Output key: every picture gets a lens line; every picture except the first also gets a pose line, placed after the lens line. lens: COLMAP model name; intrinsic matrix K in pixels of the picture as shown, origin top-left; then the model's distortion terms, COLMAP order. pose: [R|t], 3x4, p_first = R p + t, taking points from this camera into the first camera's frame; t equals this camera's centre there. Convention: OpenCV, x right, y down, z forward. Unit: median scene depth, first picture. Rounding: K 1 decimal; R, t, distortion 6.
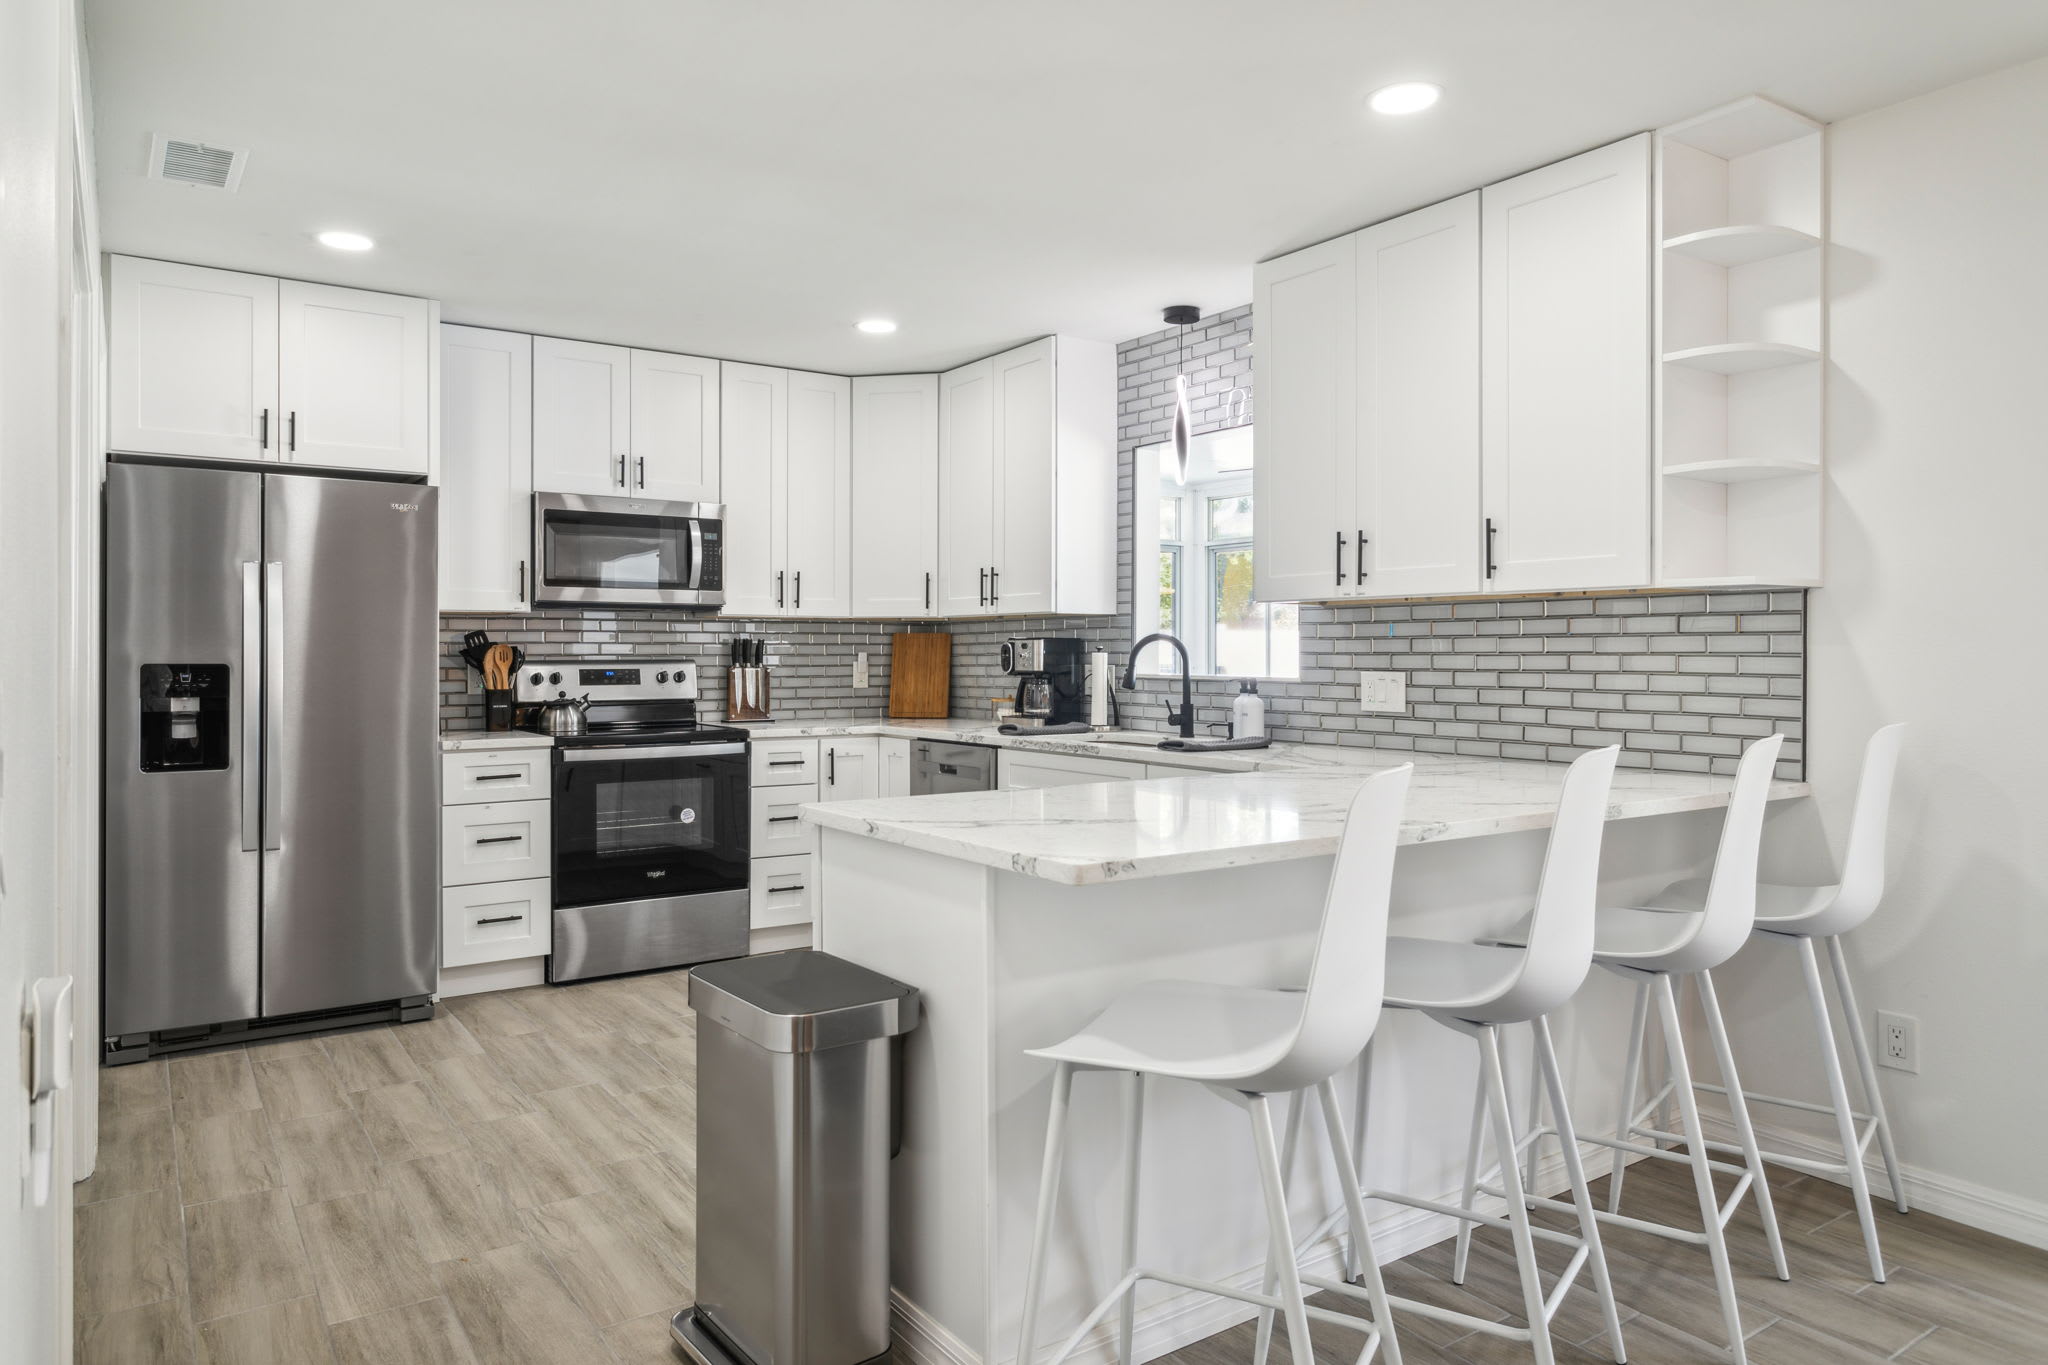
lens RADIAL K [[1297.9, 0, 1031.7], [0, 1297.9, 675.3], [0, 0, 1]] dist [-0.020030, -0.009422]
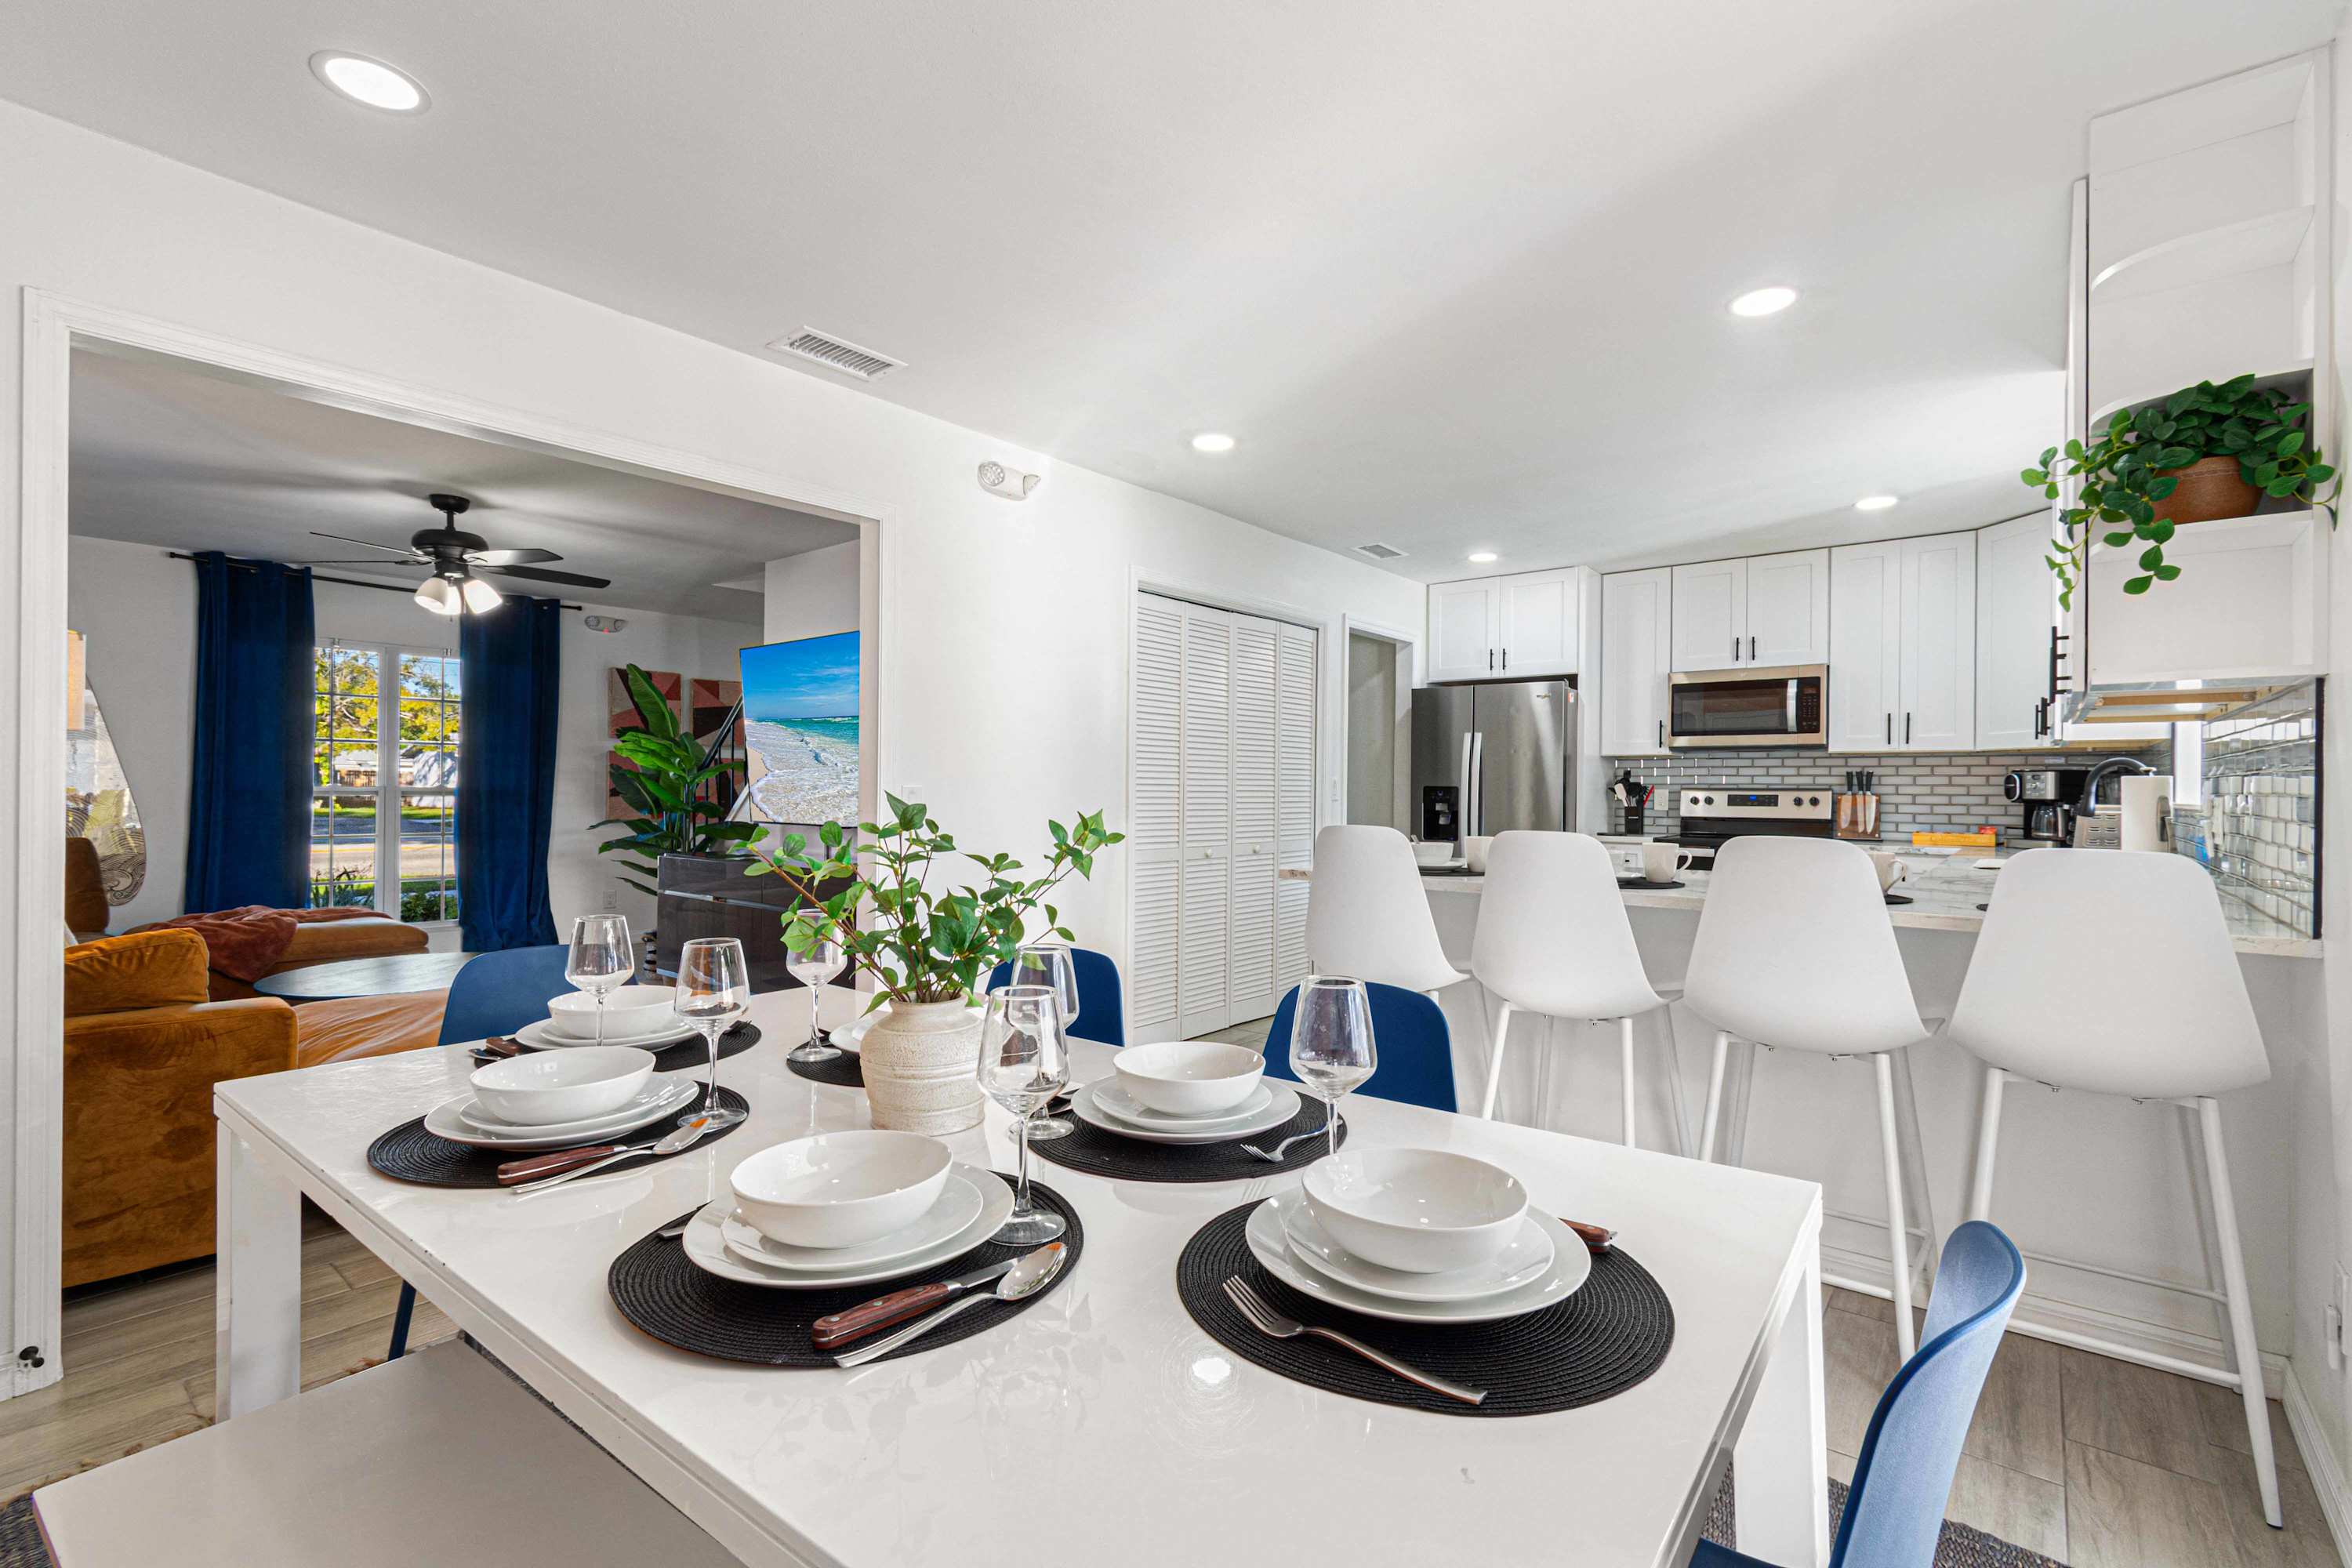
lens RADIAL K [[1059.8, 0, 1193.0], [0, 1059.8, 793.4], [0, 0, 1]] dist [-0.018634, 0.001237]
pose [[0.273797, 0.006709, -0.961764, 0.699978], [-0.024100, 0.999710, 0.000113, 0.009713], [0.961485, 0.023147, 0.273879, 0.165161]]
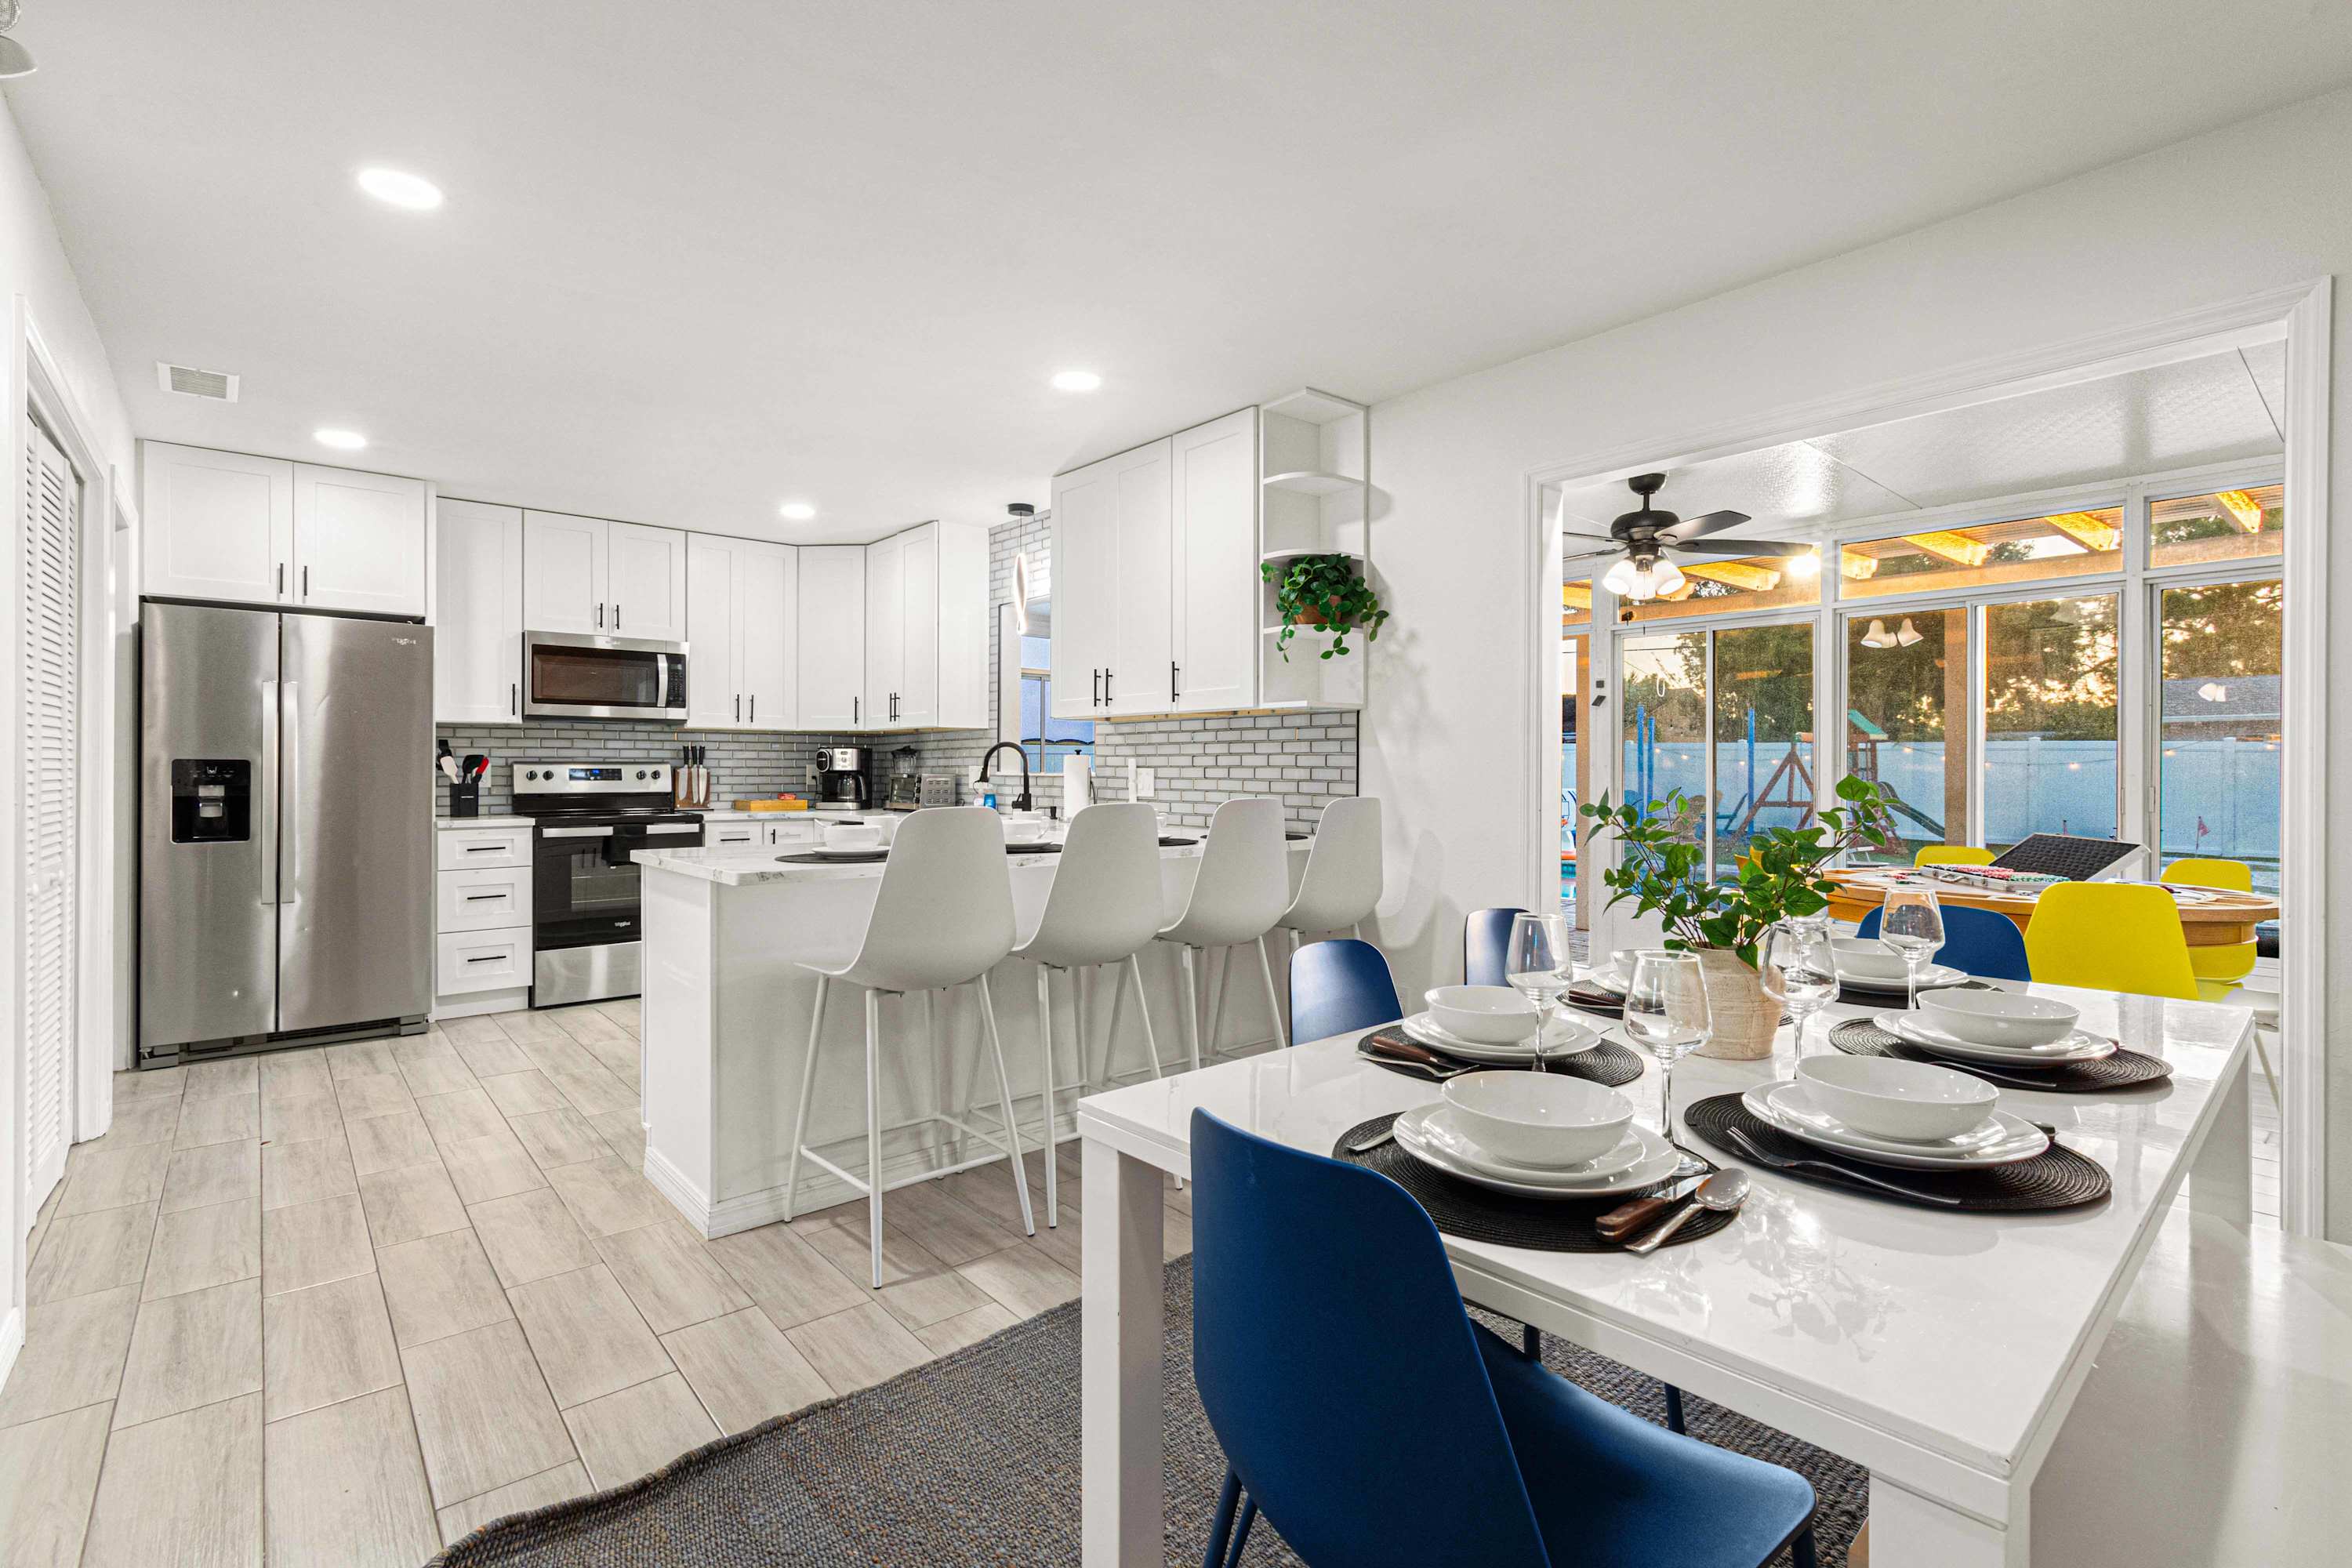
lens RADIAL K [[1059.8, 0, 1199.1], [0, 1059.8, 784.0], [0, 0, 1]] dist [-0.018634, 0.001237]
pose [[0.992133, 0.000994, 0.125184, 0.171303], [-0.000834, 0.999999, -0.001333, 0.014314], [-0.125185, 0.001218, 0.992133, -0.144980]]
